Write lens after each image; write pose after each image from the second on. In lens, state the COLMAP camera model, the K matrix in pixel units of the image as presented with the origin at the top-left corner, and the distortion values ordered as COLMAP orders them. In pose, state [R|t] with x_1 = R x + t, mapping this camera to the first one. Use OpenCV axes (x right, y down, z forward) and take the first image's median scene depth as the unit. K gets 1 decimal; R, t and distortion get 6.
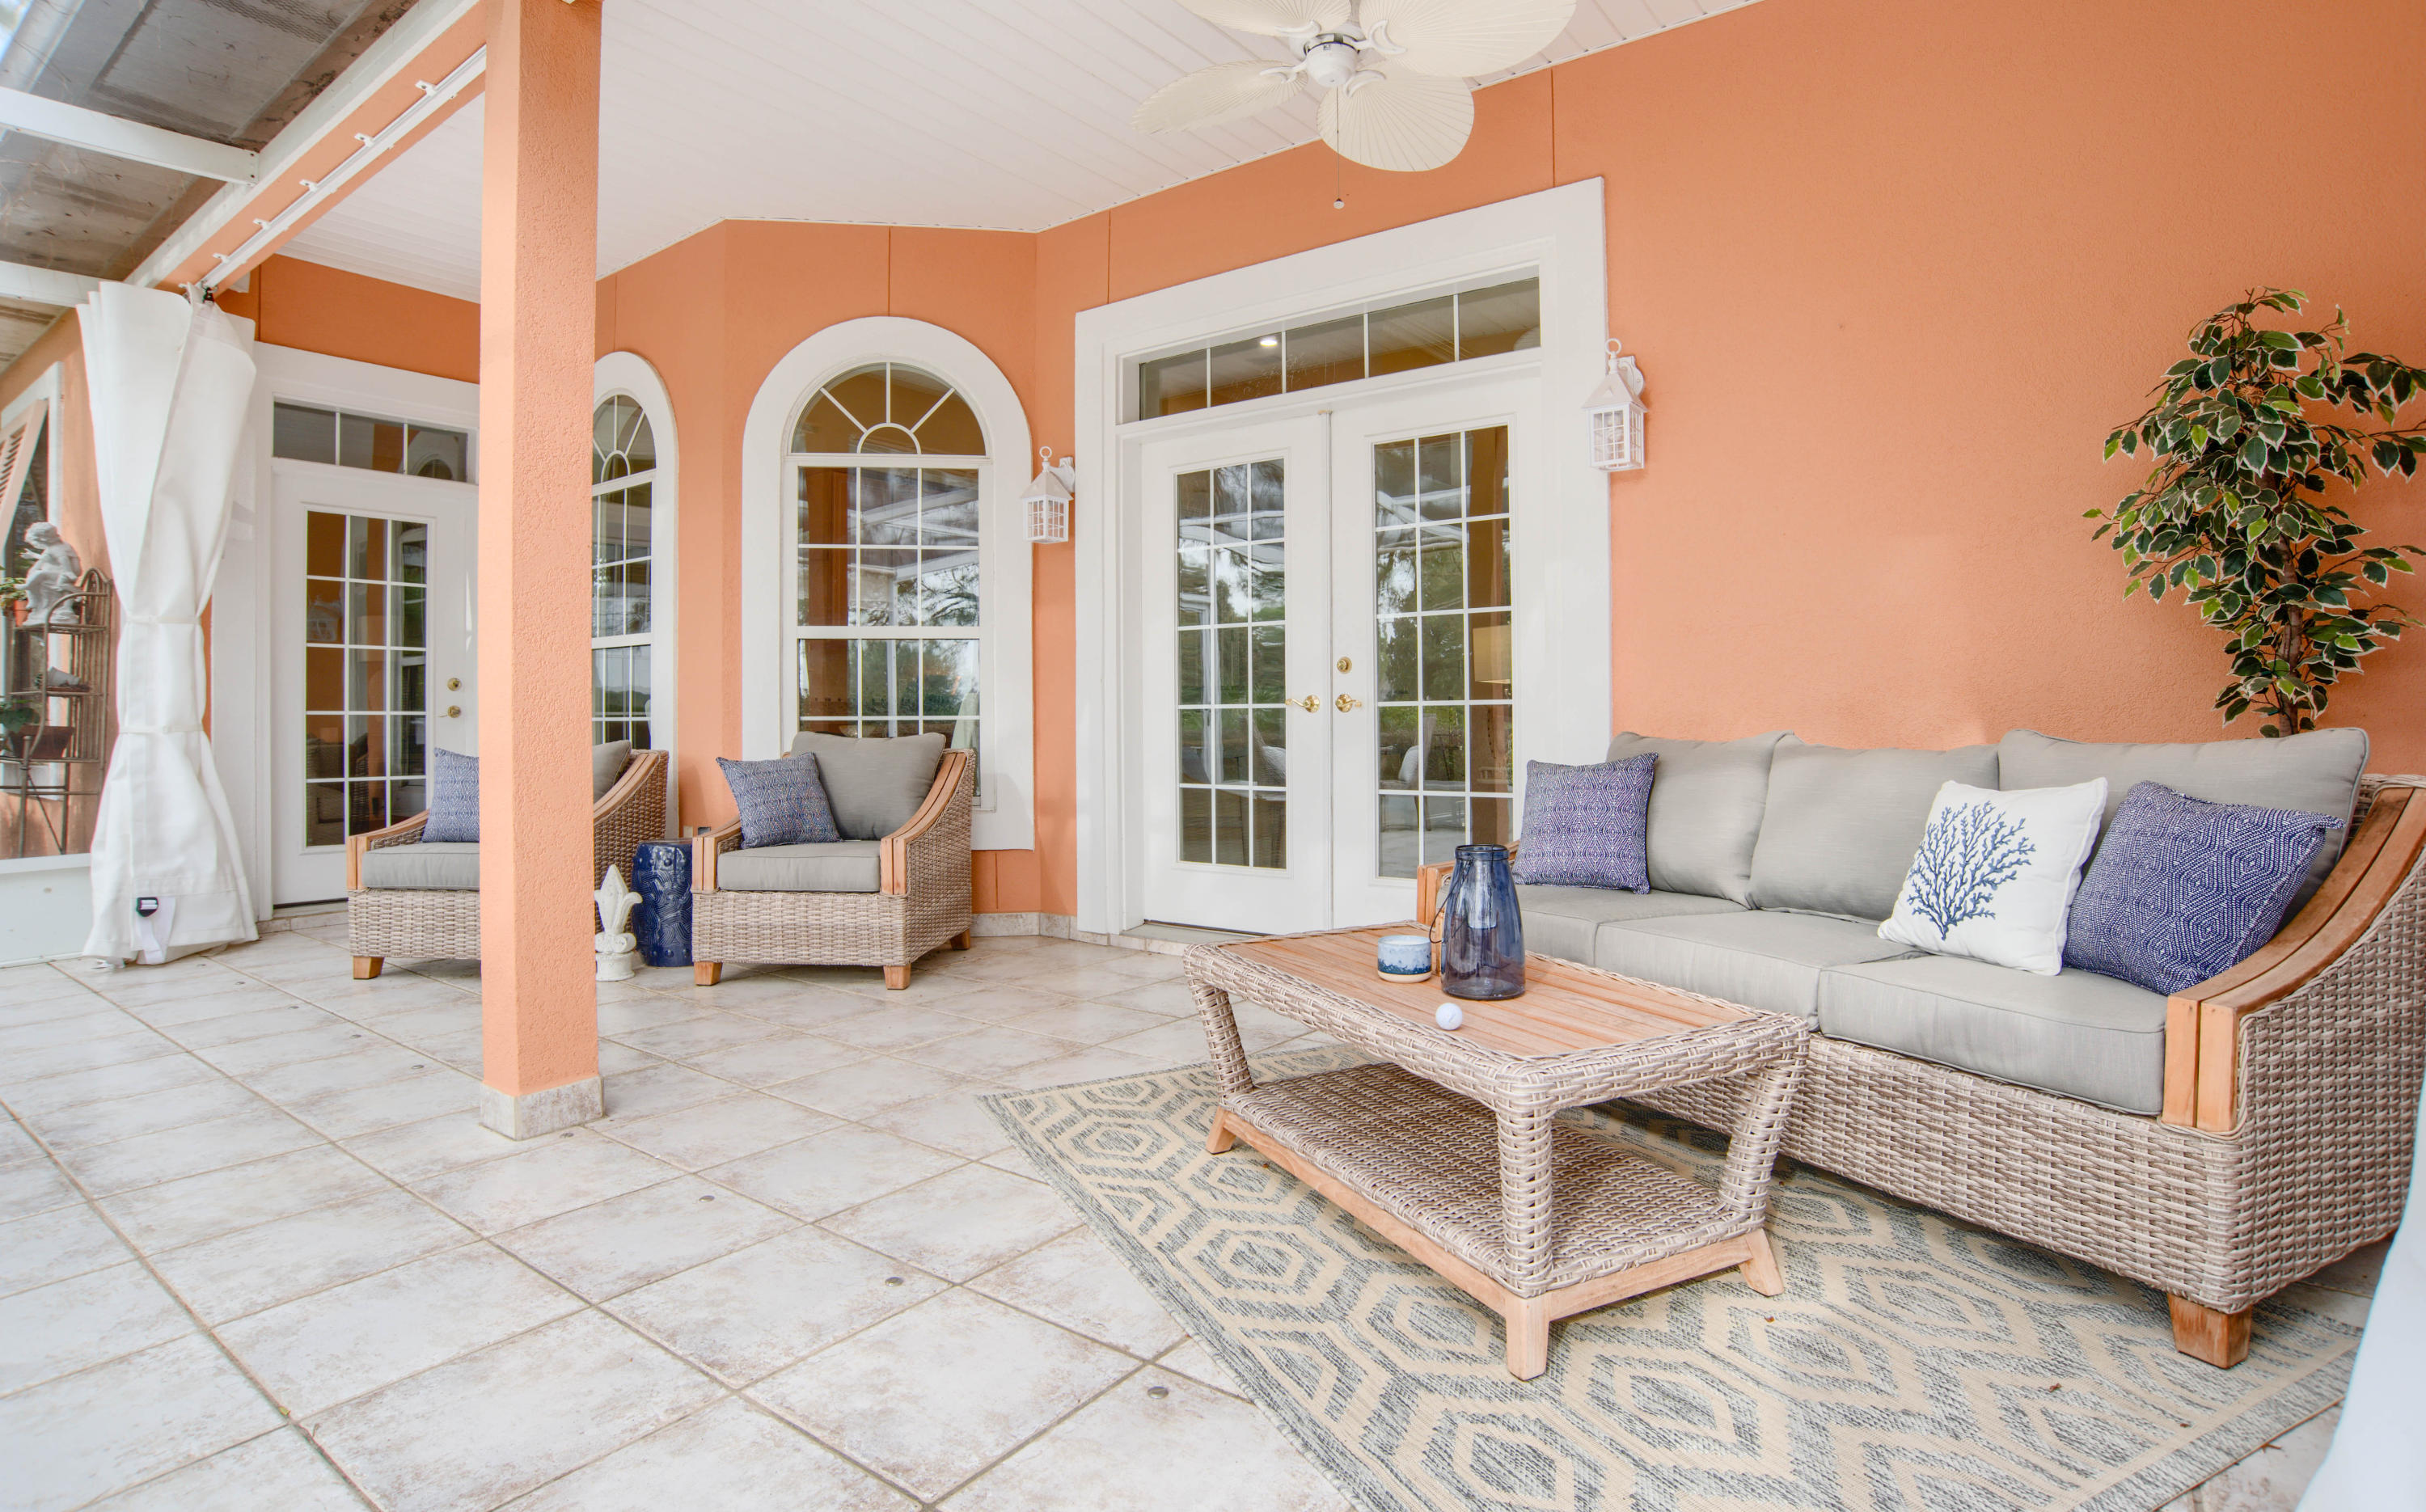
lens RADIAL K [[1255.5, 0, 1217.4], [0, 1255.5, 718.3], [0, 0, 1]] dist [-0.126685, 0.070278]
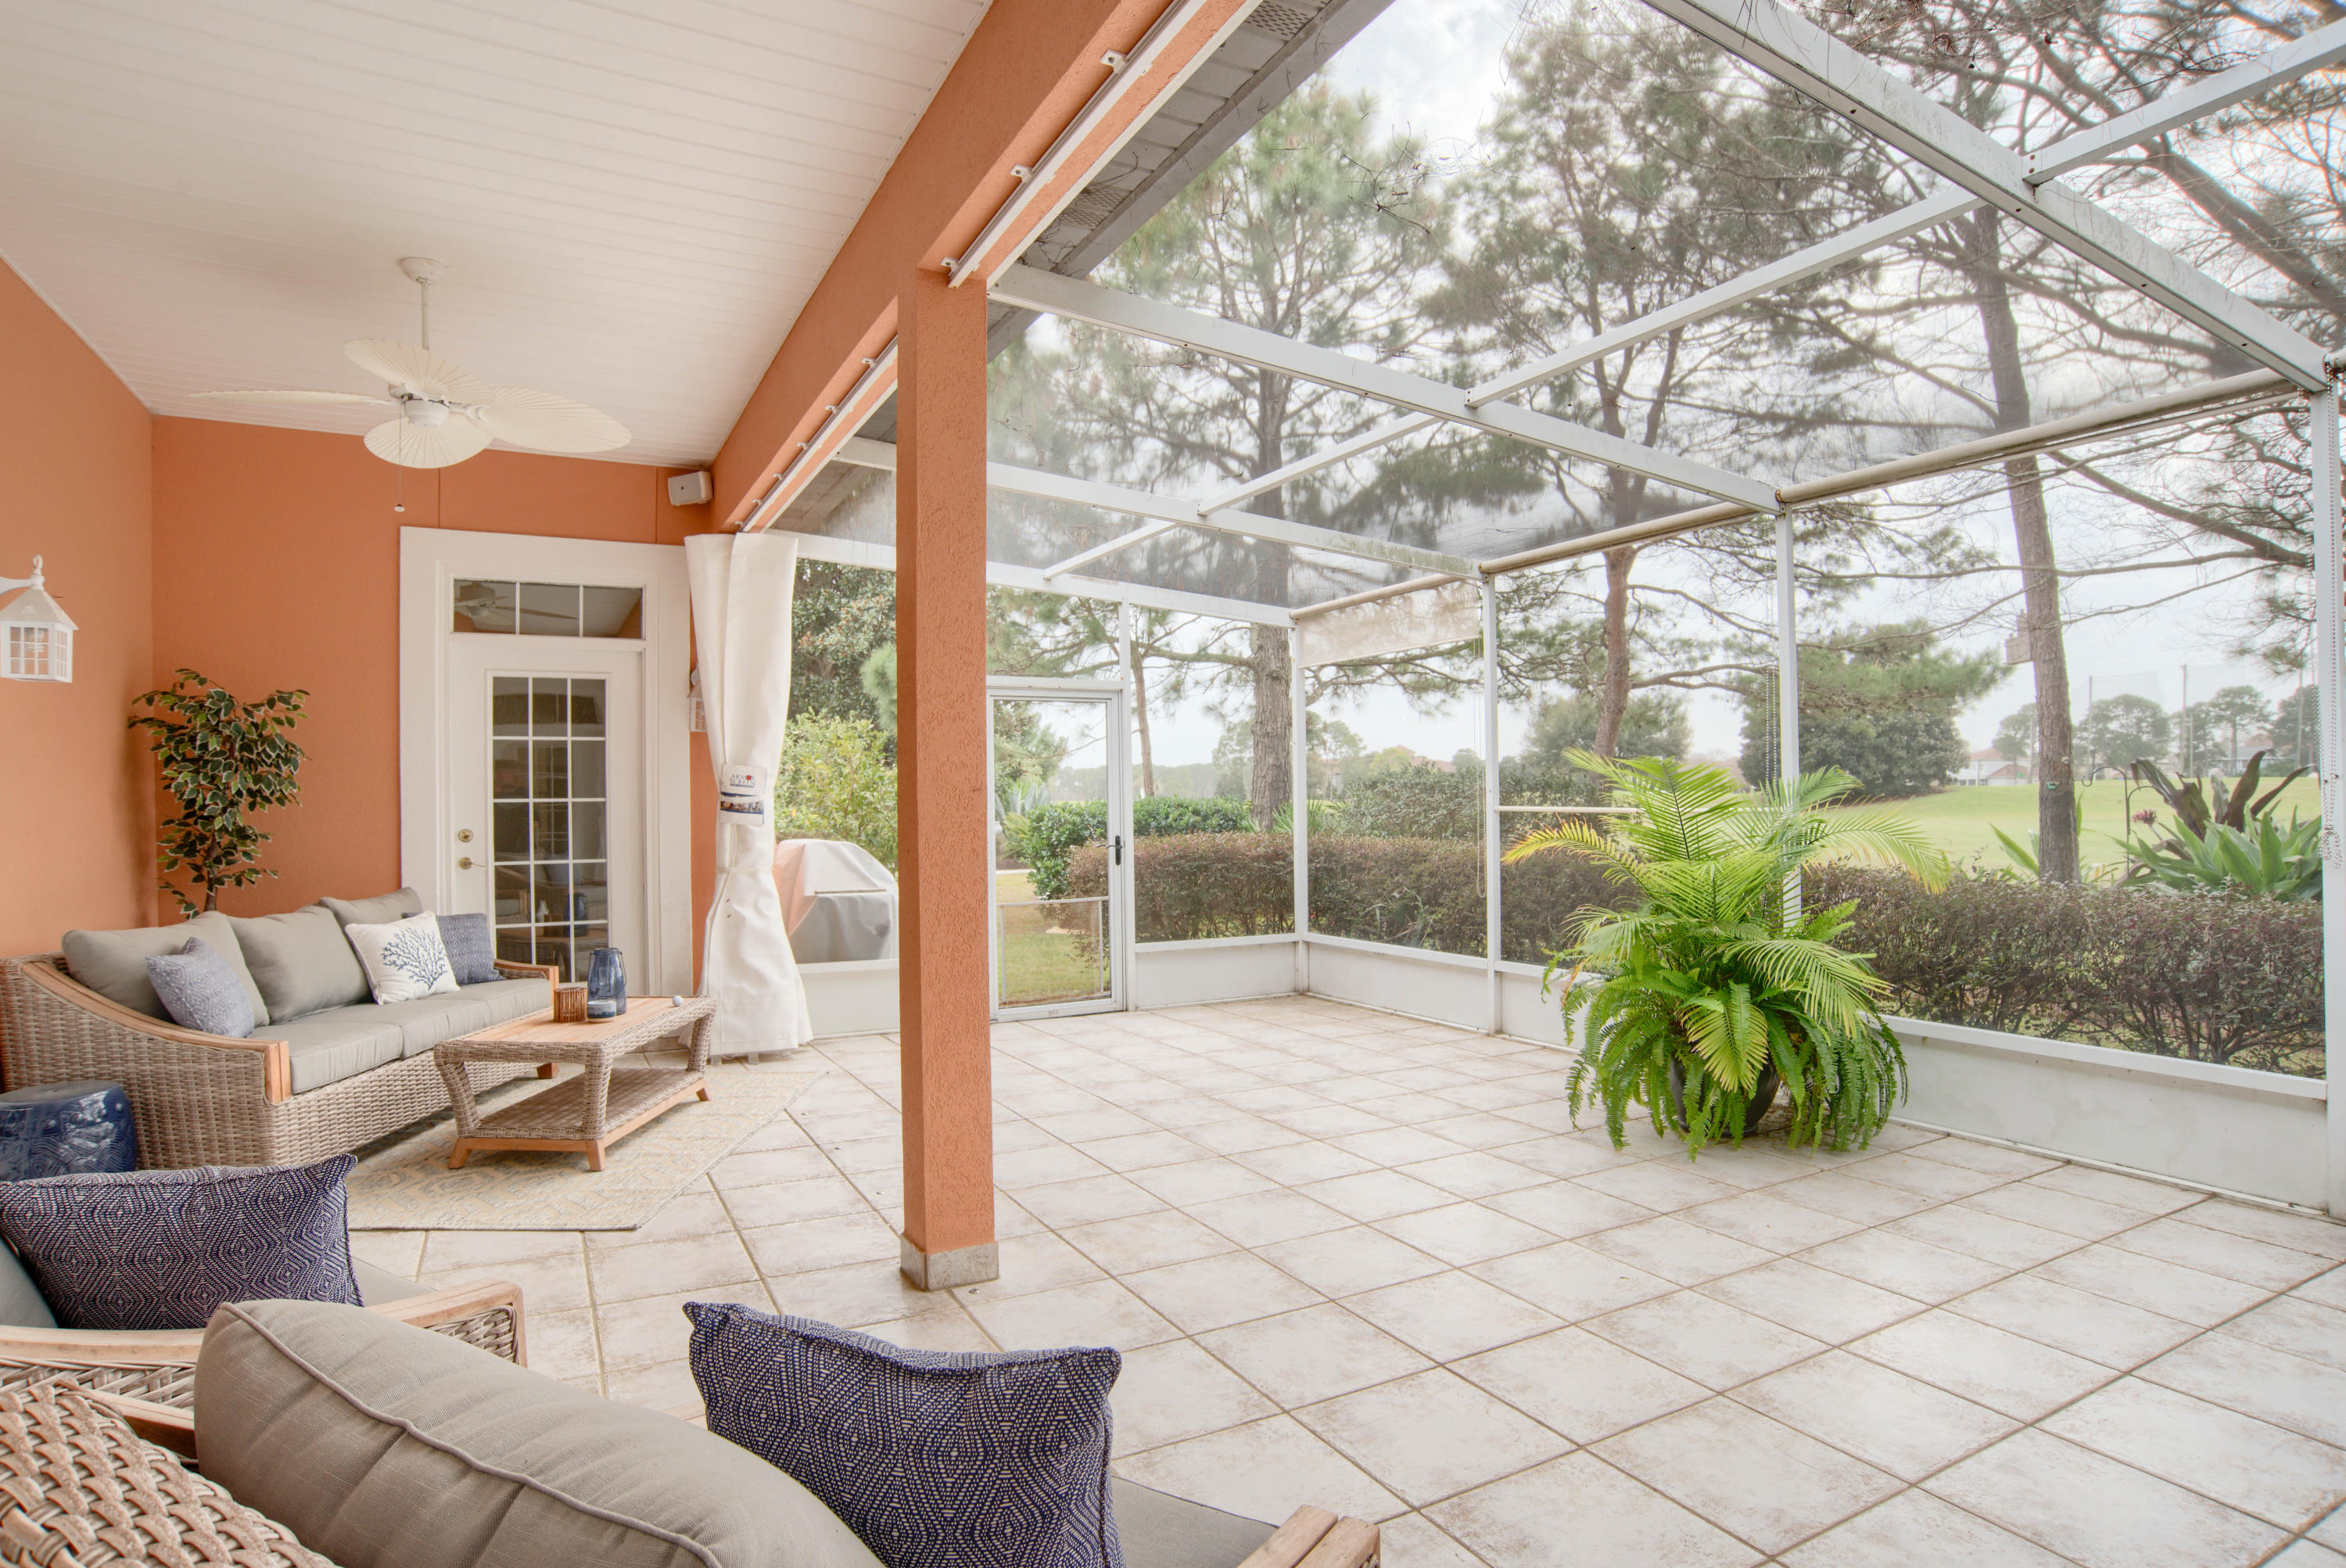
lens RADIAL K [[1190.5, 0, 1179.5], [0, 1190.5, 793.2], [0, 0, 1]] dist [-0.105423, 0.049864]
pose [[-0.913972, 0.024751, 0.405021, -1.140663], [0.021359, 0.999689, -0.012891, -0.090850], [-0.405214, -0.003131, -0.914217, 1.800973]]
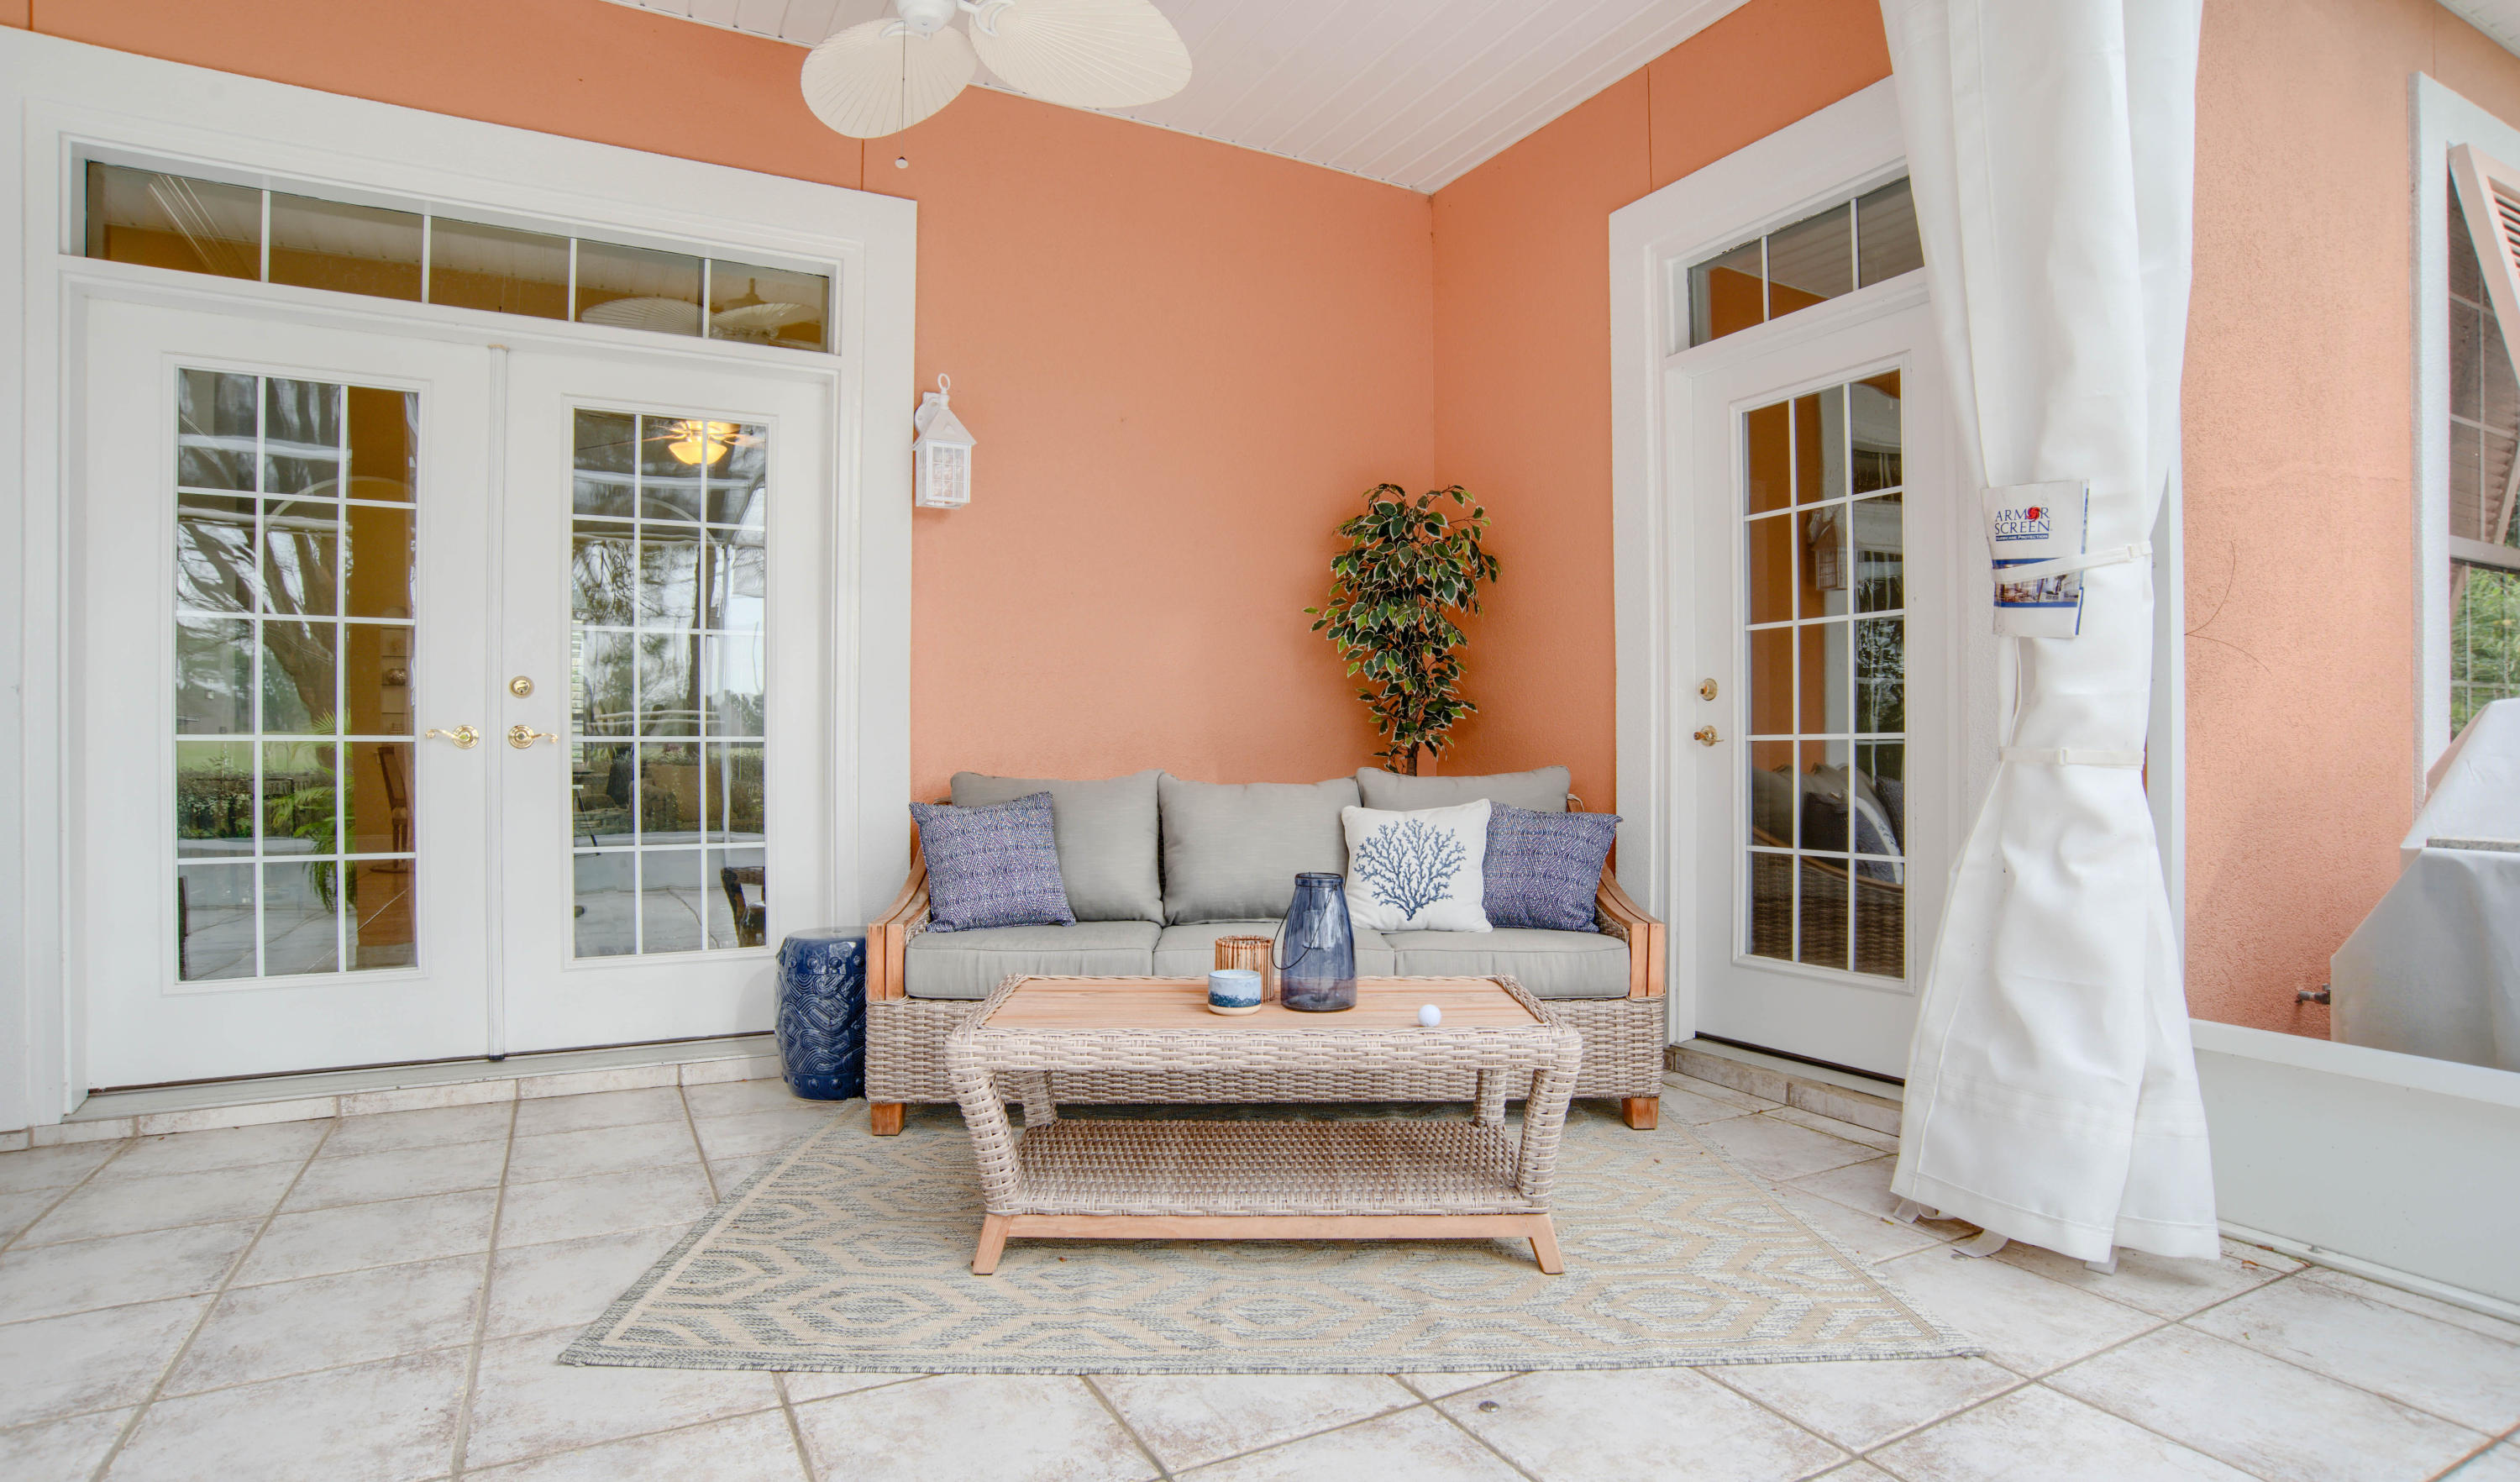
lens RADIAL K [[1313.1, 0, 1259.4], [0, 1313.1, 753.9], [0, 0, 1]] dist [-0.089786, 0.045506]
pose [[0.413852, 0.008731, 0.910303, -0.631479], [-0.003353, 0.999962, -0.008067, 0.004826], [-0.910338, 0.000286, 0.413865, 0.407951]]
